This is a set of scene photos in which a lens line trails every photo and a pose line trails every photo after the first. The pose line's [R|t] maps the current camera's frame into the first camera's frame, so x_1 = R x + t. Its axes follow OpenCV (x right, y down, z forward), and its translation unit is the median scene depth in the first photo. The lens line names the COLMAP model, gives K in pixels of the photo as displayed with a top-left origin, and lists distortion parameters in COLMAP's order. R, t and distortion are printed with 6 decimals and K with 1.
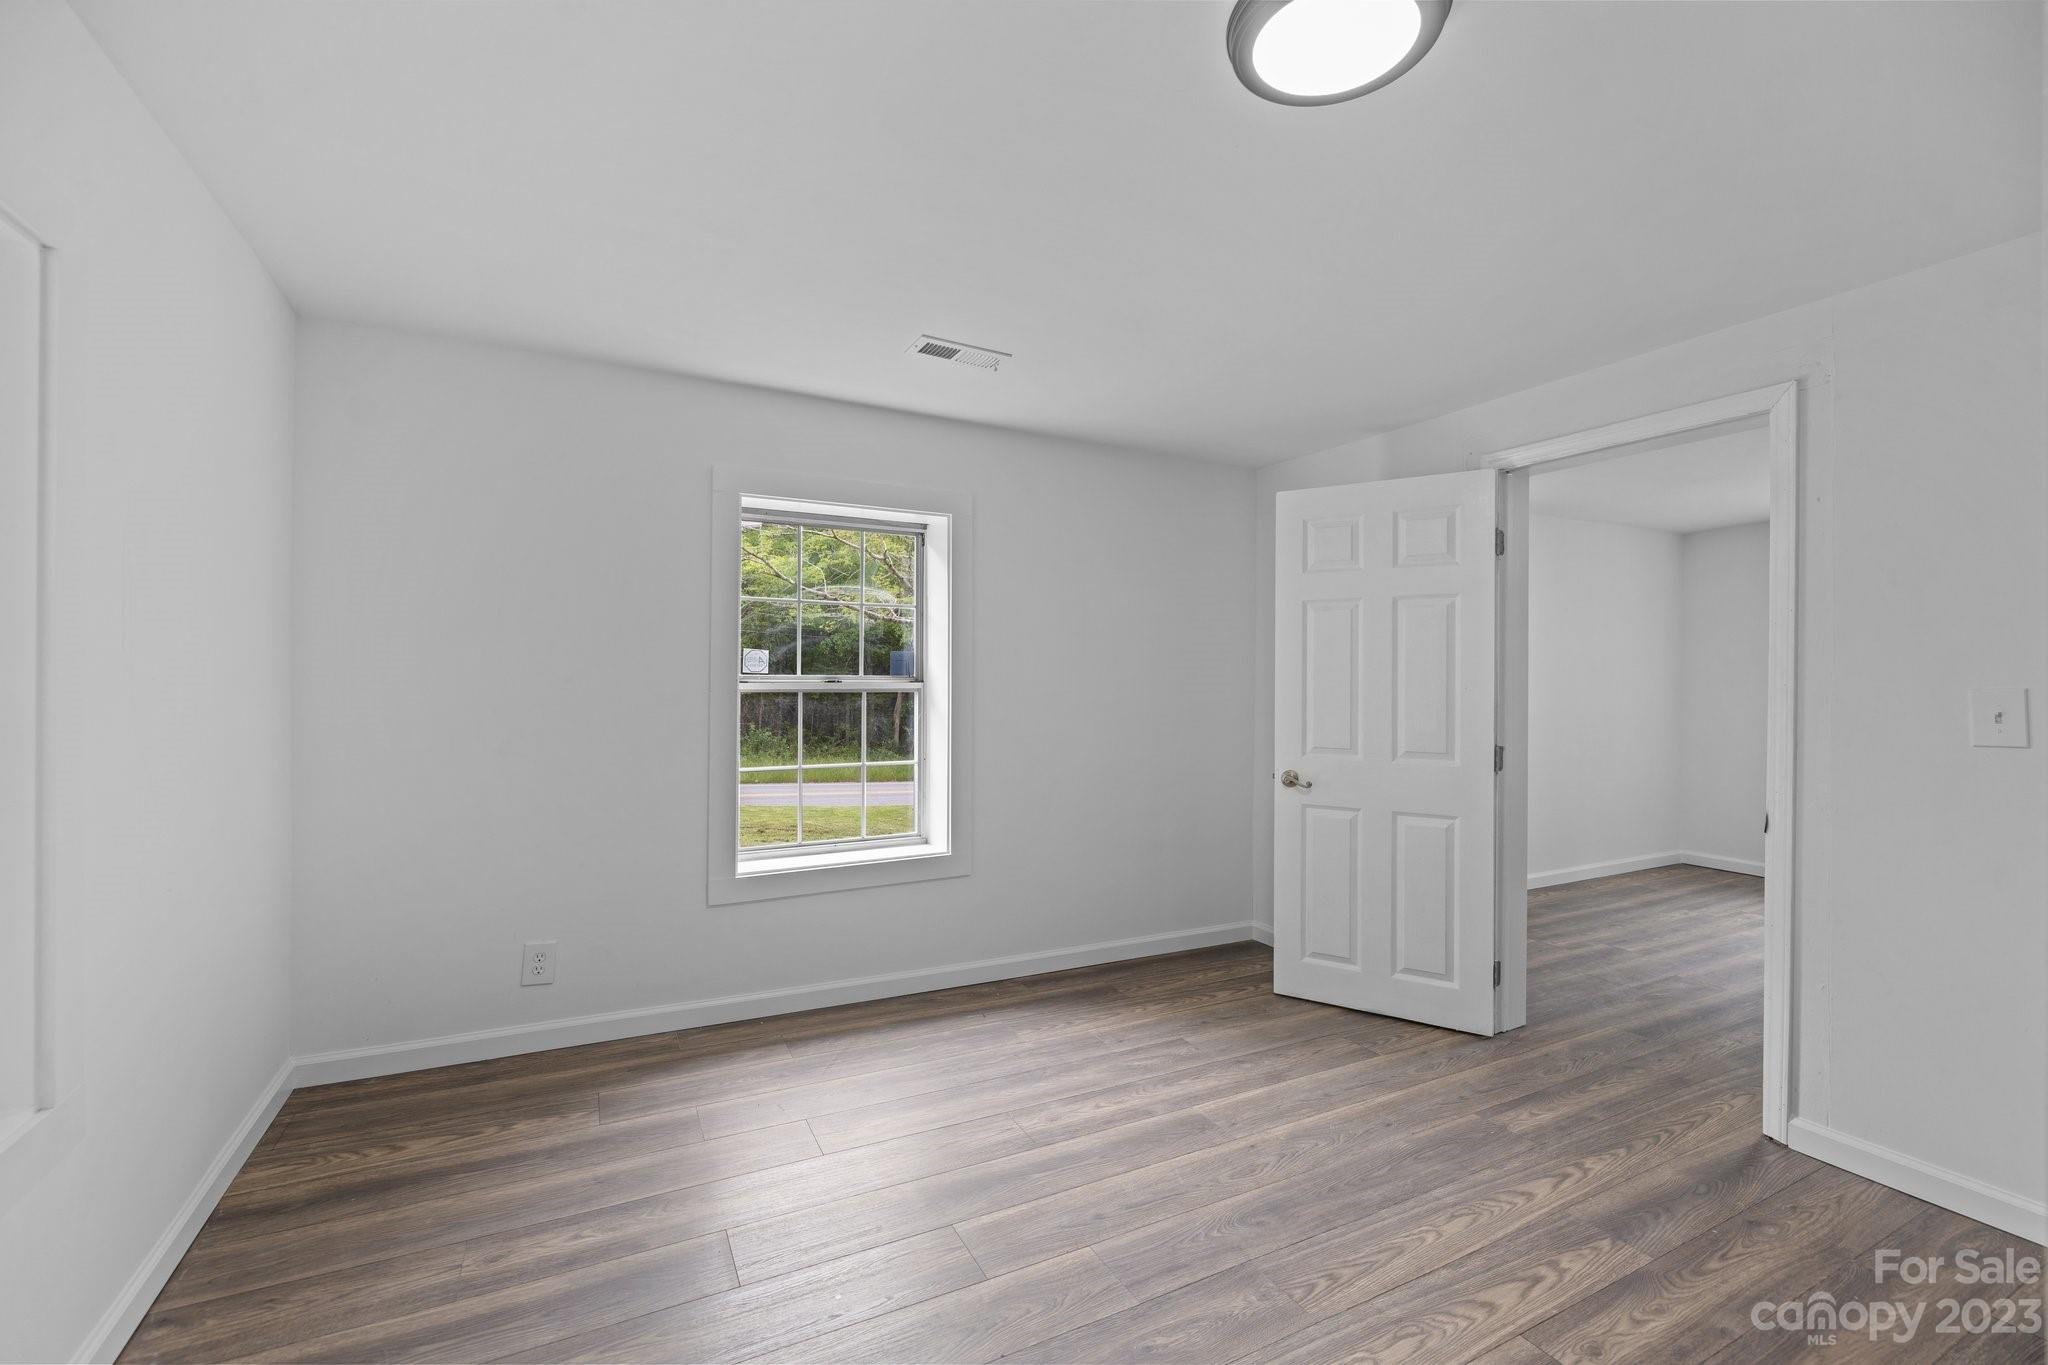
lens RADIAL K [[864.0, 0, 1015.9], [0, 864.0, 674.4], [0, 0, 1]] dist [-0.002382, -0.000089]
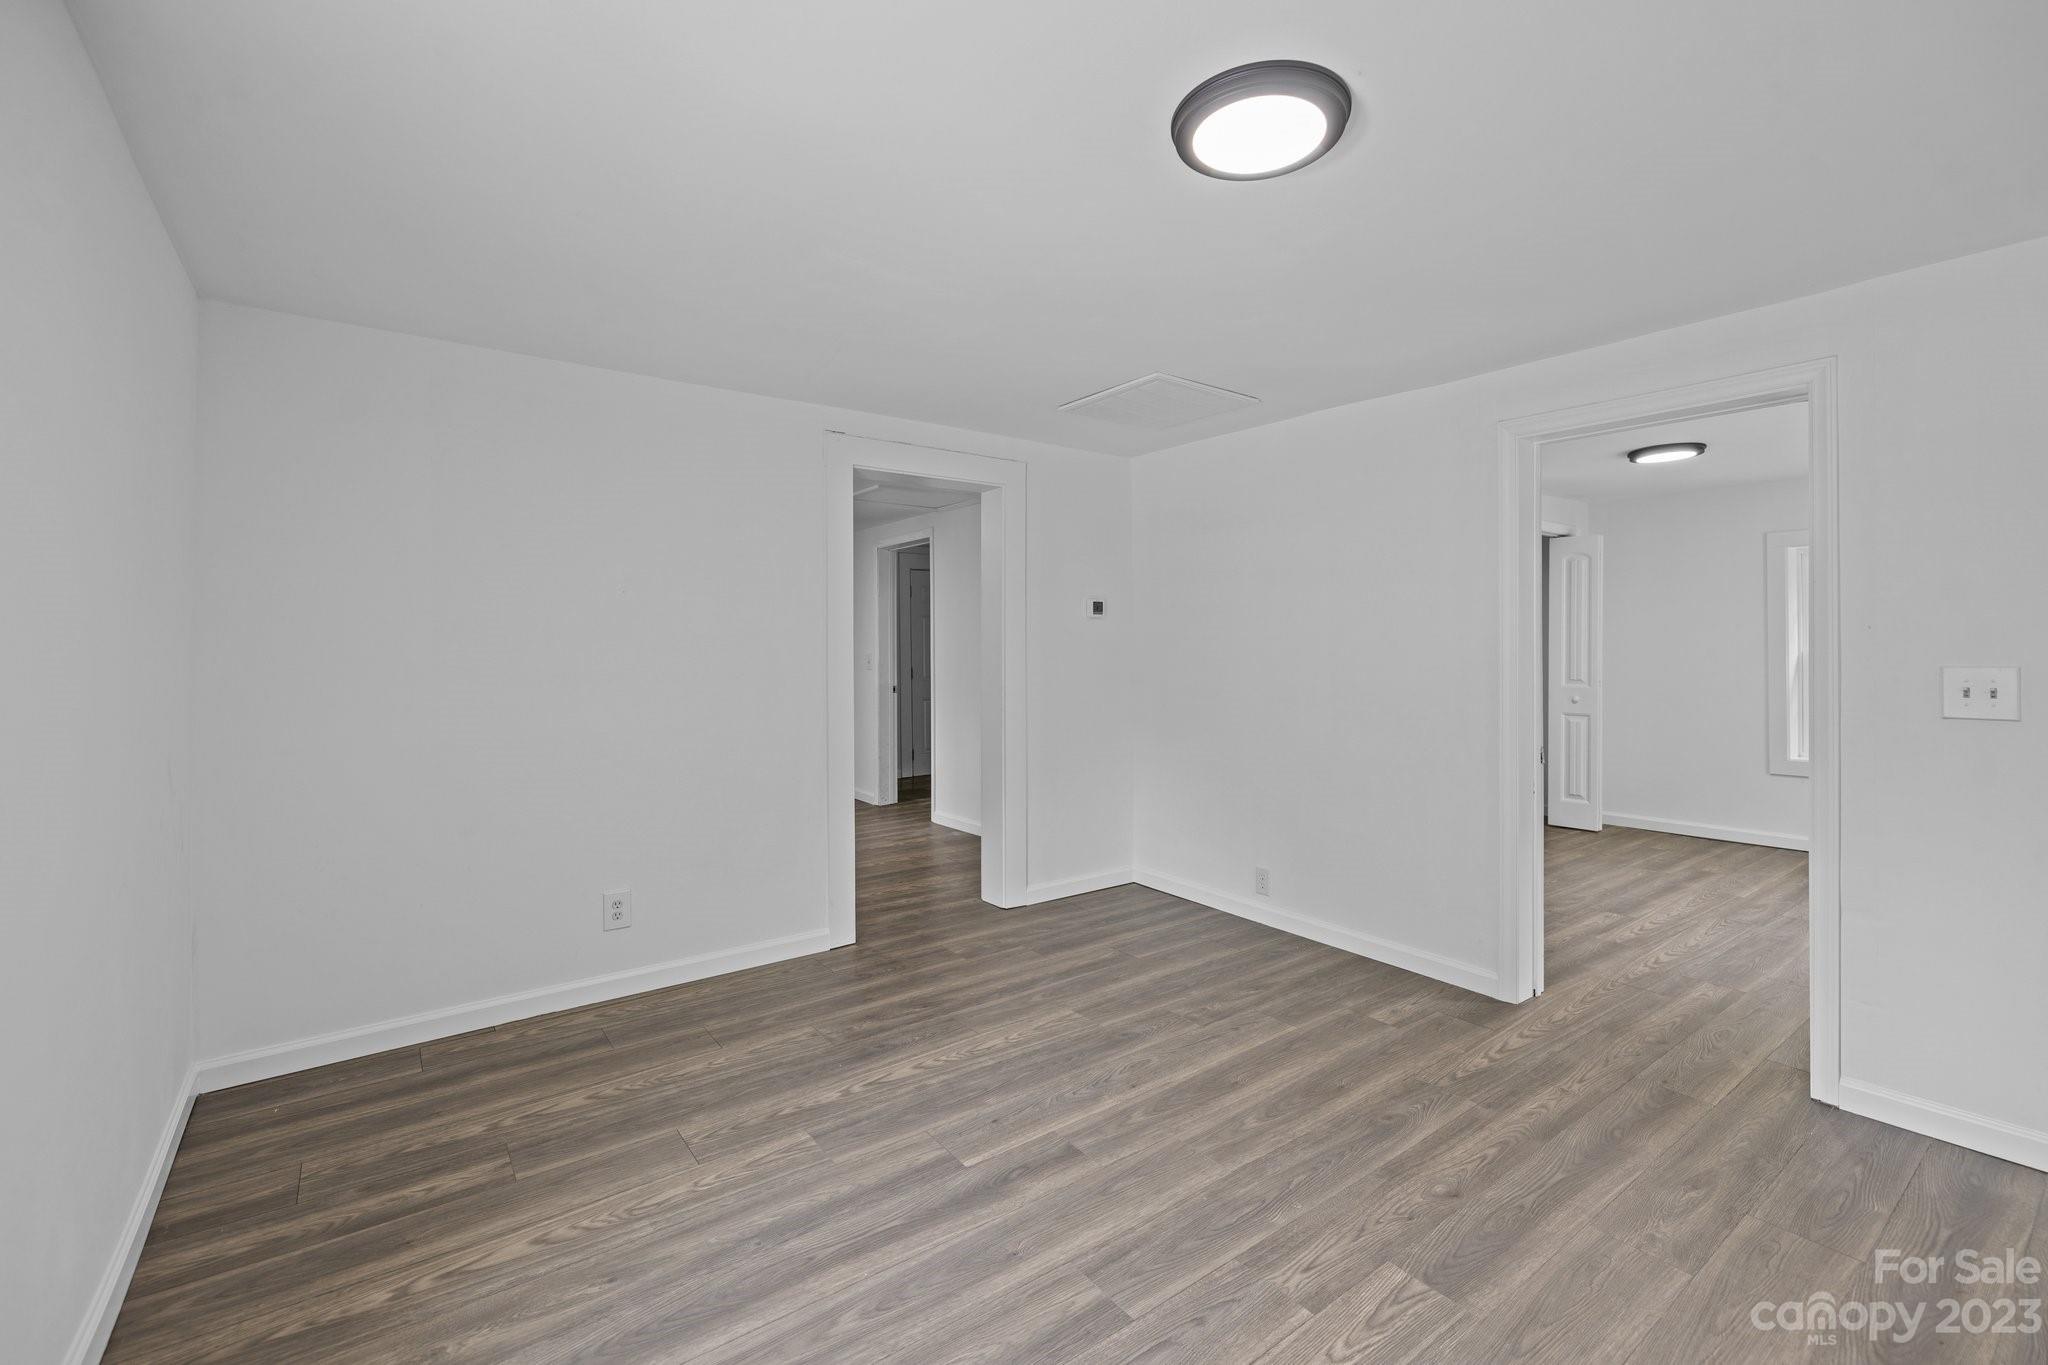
lens RADIAL K [[857.9, 0, 1017.5], [0, 857.9, 650.2], [0, 0, 1]] dist [-0.014889, 0.000079]
pose [[-0.989523, -0.007960, -0.144158, 1.860893], [-0.007051, 0.999952, -0.006820, 0.022396], [0.144206, -0.005732, -0.989531, 2.181717]]
